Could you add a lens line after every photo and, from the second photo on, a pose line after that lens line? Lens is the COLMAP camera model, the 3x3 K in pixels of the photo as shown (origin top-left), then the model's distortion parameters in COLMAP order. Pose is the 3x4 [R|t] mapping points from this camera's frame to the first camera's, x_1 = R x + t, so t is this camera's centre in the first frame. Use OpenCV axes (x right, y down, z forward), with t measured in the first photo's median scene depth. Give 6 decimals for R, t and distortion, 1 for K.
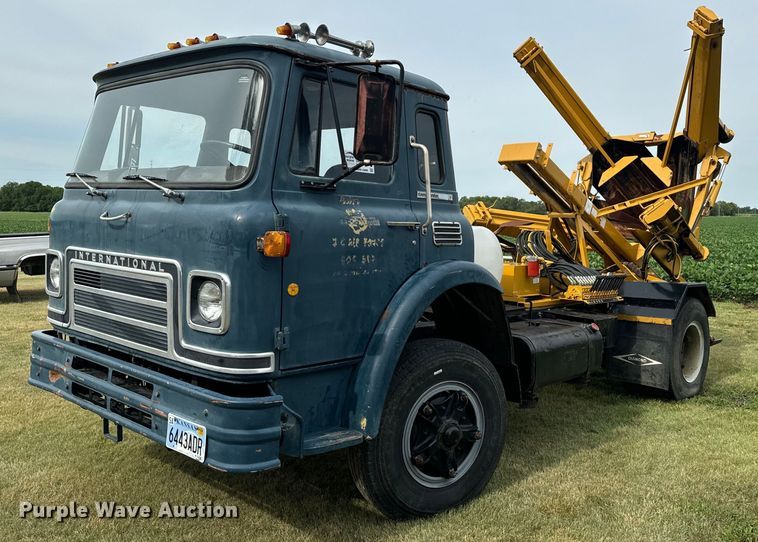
lens RADIAL K [[697.4, 0, 434.8], [0, 697.4, 272.8], [0, 0, 1]] dist [0.013174, 0.002889]
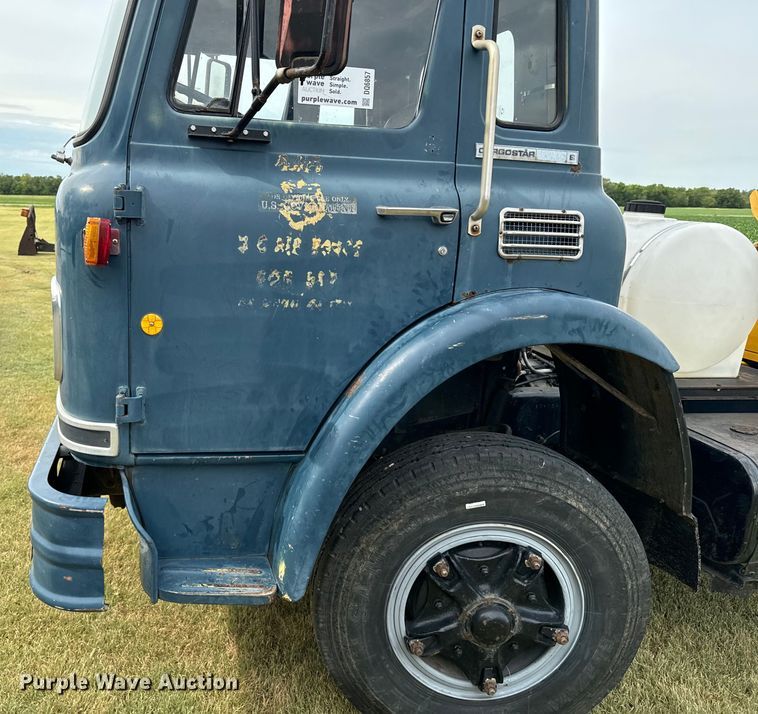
lens RADIAL K [[657.8, 0, 271.2], [0, 657.8, 361.7], [0, 0, 1]] dist [0.112483, -0.229741]
pose [[0.774615, 0.158406, -0.612274, 0.182464], [-0.065463, 0.983007, 0.171501, -0.039392], [0.629036, -0.092766, 0.771821, 0.560399]]
